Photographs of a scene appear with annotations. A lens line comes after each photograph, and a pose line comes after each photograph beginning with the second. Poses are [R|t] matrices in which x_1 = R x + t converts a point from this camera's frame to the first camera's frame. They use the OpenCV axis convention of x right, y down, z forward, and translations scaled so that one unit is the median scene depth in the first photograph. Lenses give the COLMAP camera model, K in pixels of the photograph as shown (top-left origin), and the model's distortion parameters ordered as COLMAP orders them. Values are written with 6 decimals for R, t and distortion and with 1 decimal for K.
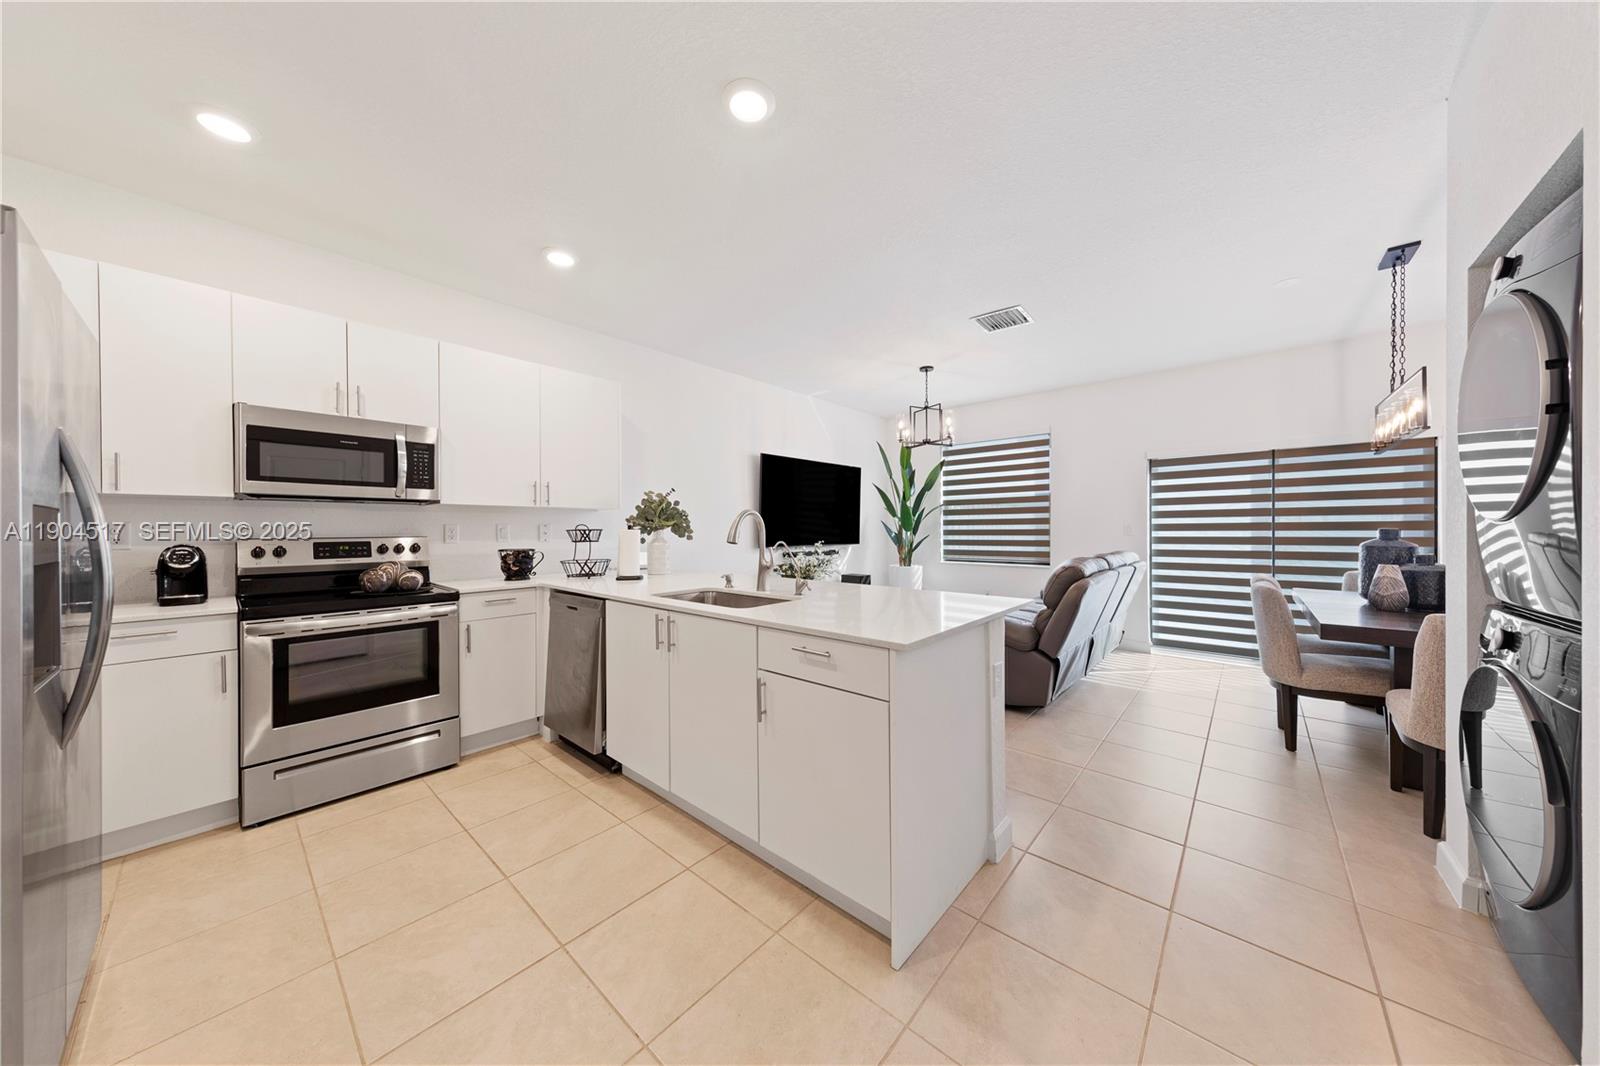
lens RADIAL K [[508.5, 0, 811.2], [0, 508.5, 520.9], [0, 0, 1]] dist [0.006646, -0.000021]
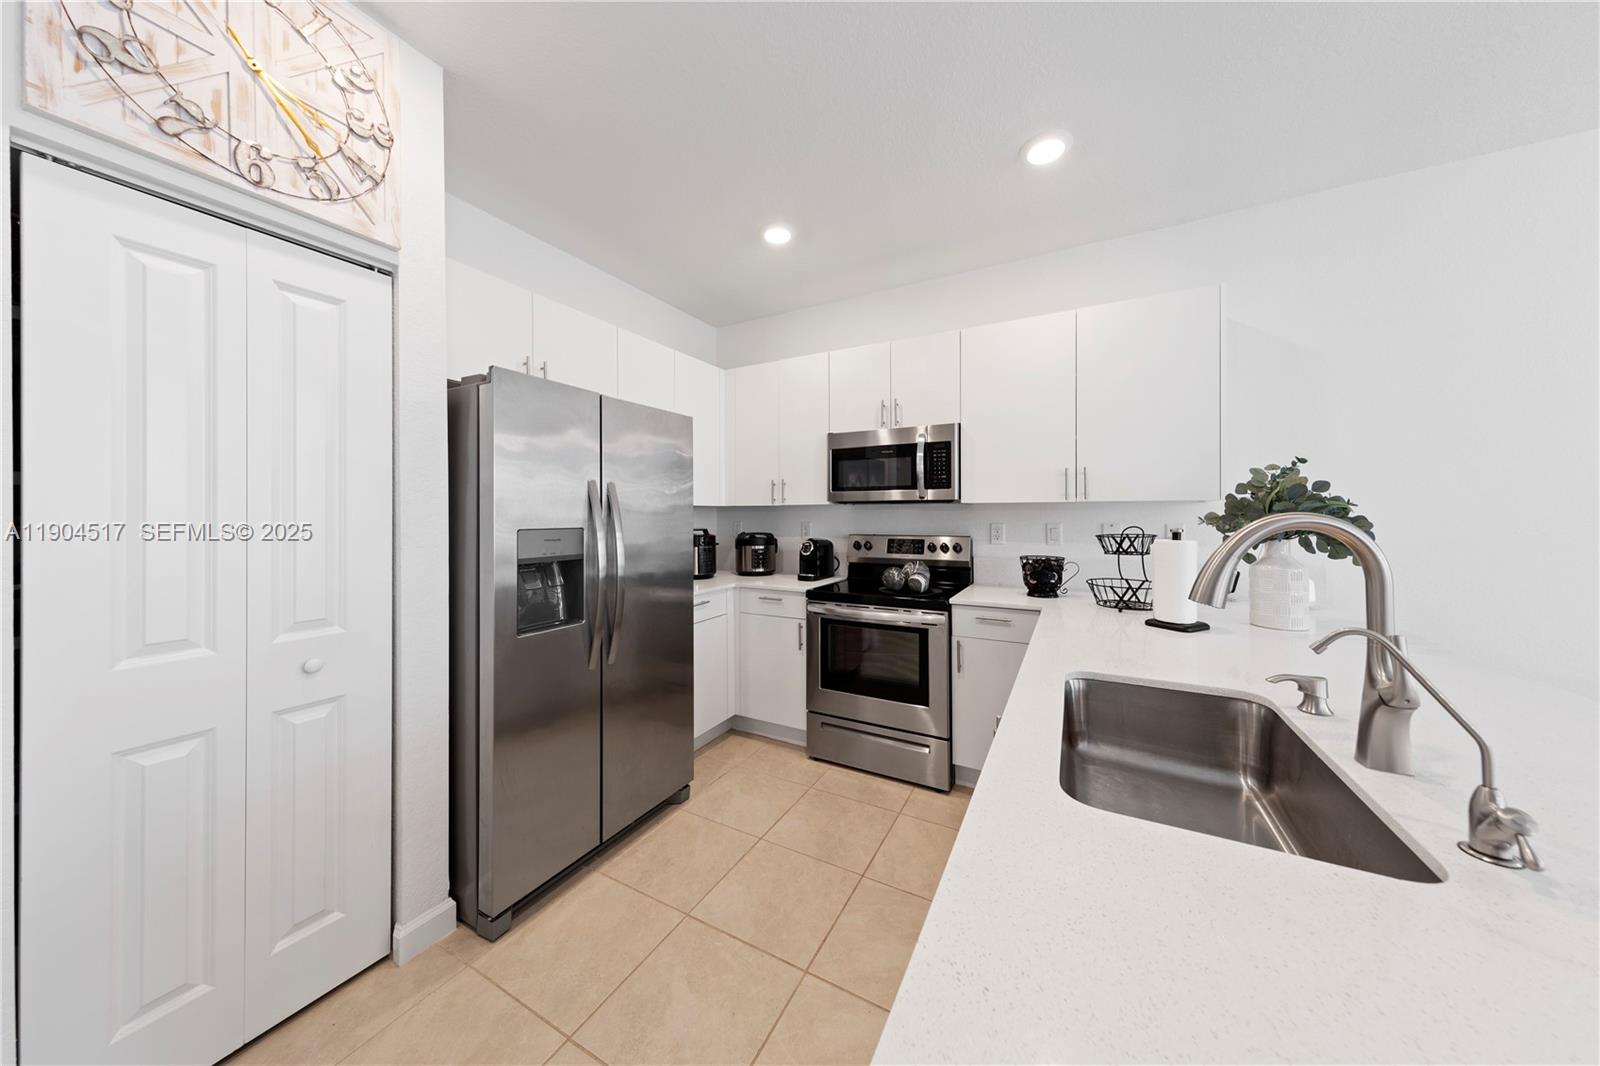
lens RADIAL K [[508.5, 0, 792.8], [0, 508.5, 510.8], [0, 0, 1]] dist [0.006646, -0.000021]
pose [[0.205641, -0.004553, -0.978617, 0.116233], [0.017581, 0.999845, -0.000958, -0.022240], [0.978469, -0.017008, 0.205690, 0.473654]]
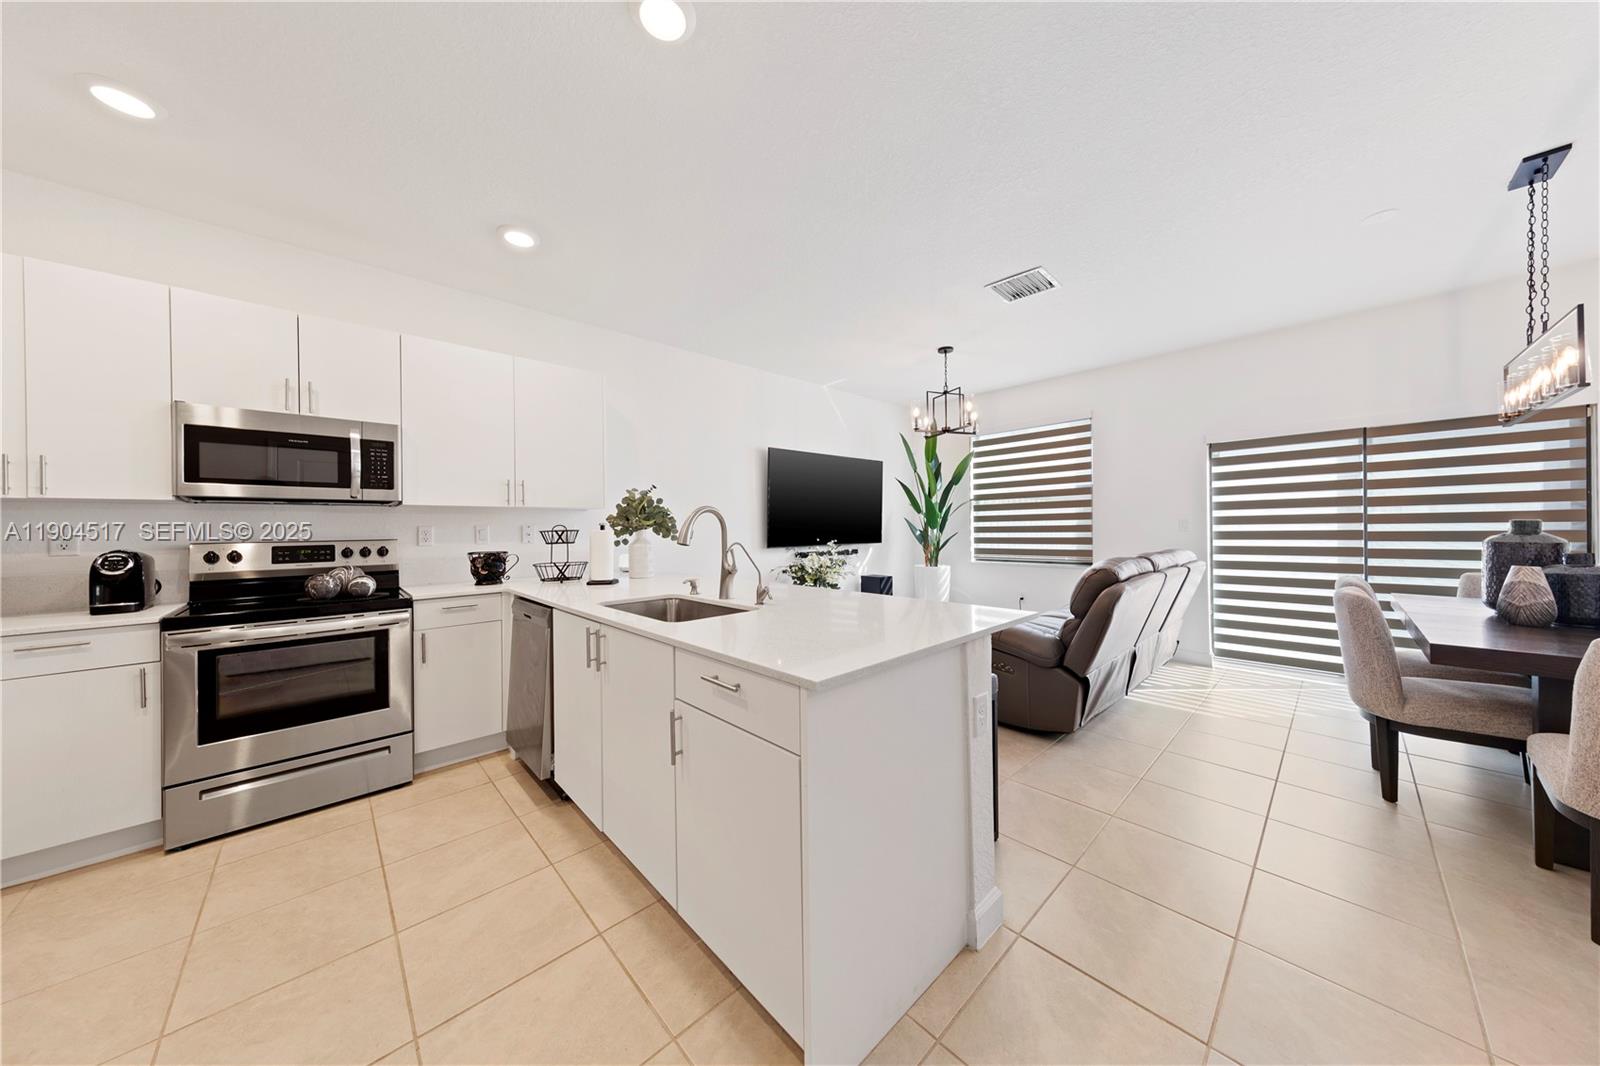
lens RADIAL K [[508.5, 0, 813.9], [0, 508.5, 520.8], [0, 0, 1]] dist [0.006646, -0.000021]
pose [[0.995842, -0.010775, -0.090458, 0.112615], [0.011076, 0.999935, 0.002825, 0.002110], [0.090422, -0.003815, 0.995896, 0.115502]]
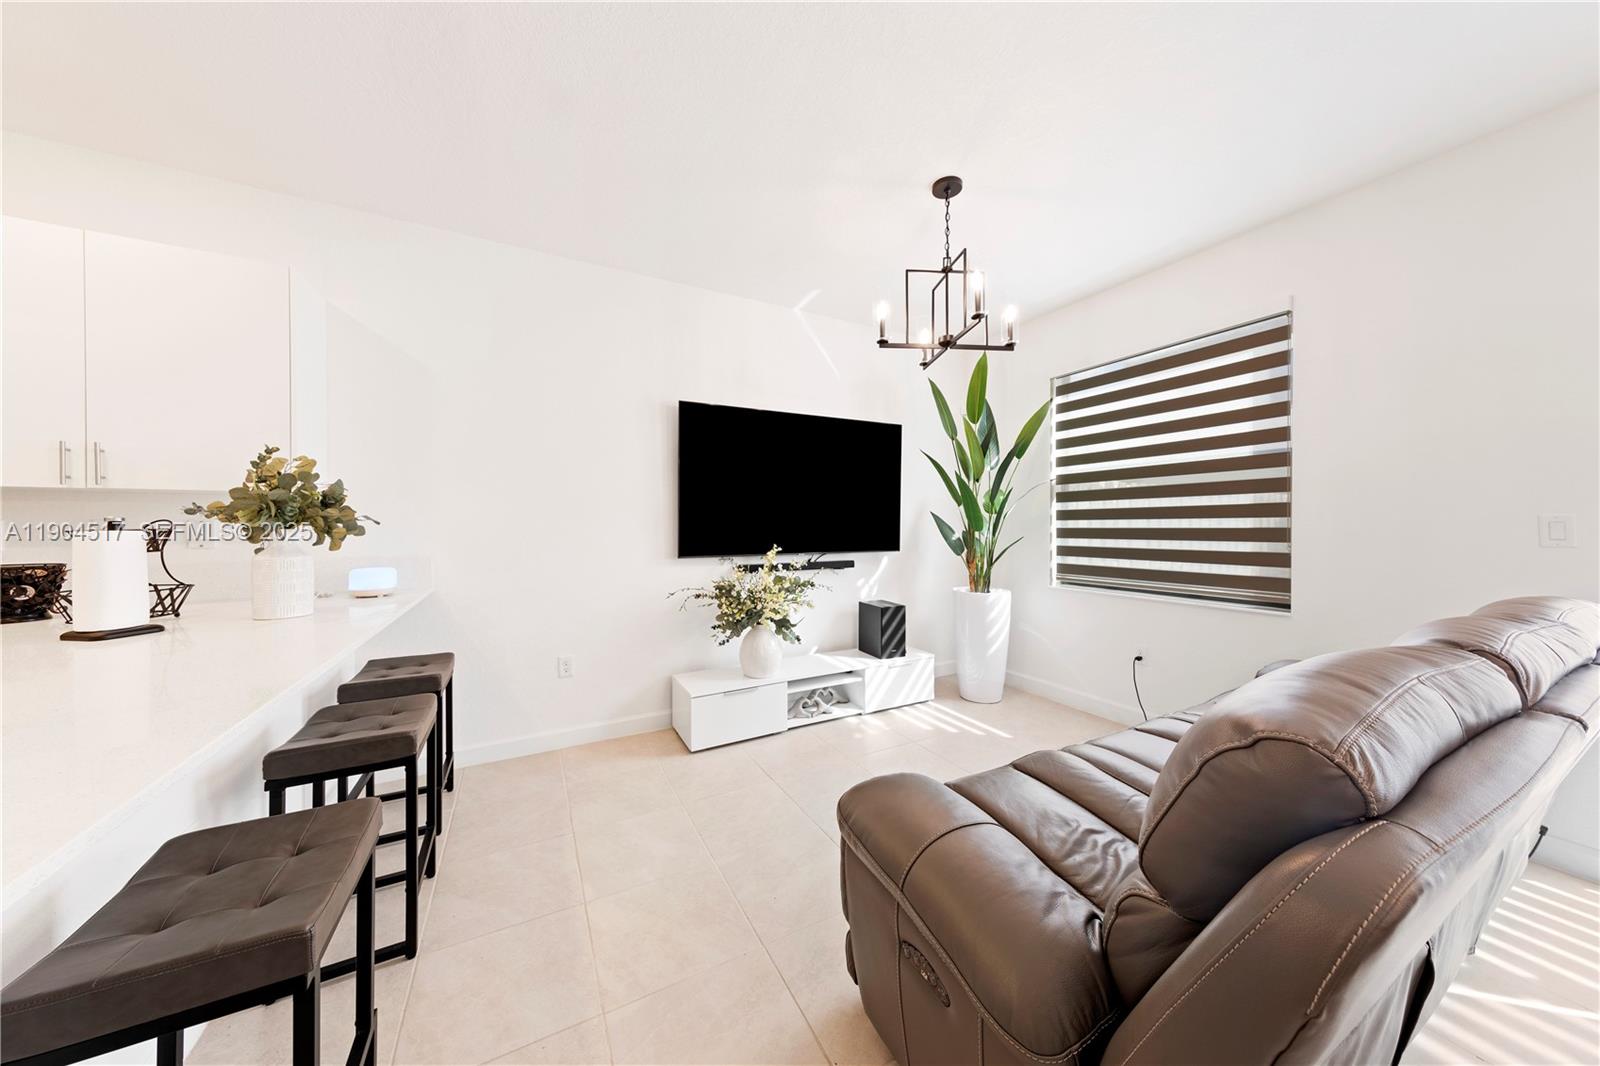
lens RADIAL K [[508.5, 0, 821.6], [0, 508.5, 519.7], [0, 0, 1]] dist [0.006646, -0.000021]
pose [[0.936968, -0.001085, -0.349413, 0.441281], [0.003951, 0.999964, 0.007491, 0.006845], [0.349393, -0.008399, 0.936939, 0.806172]]
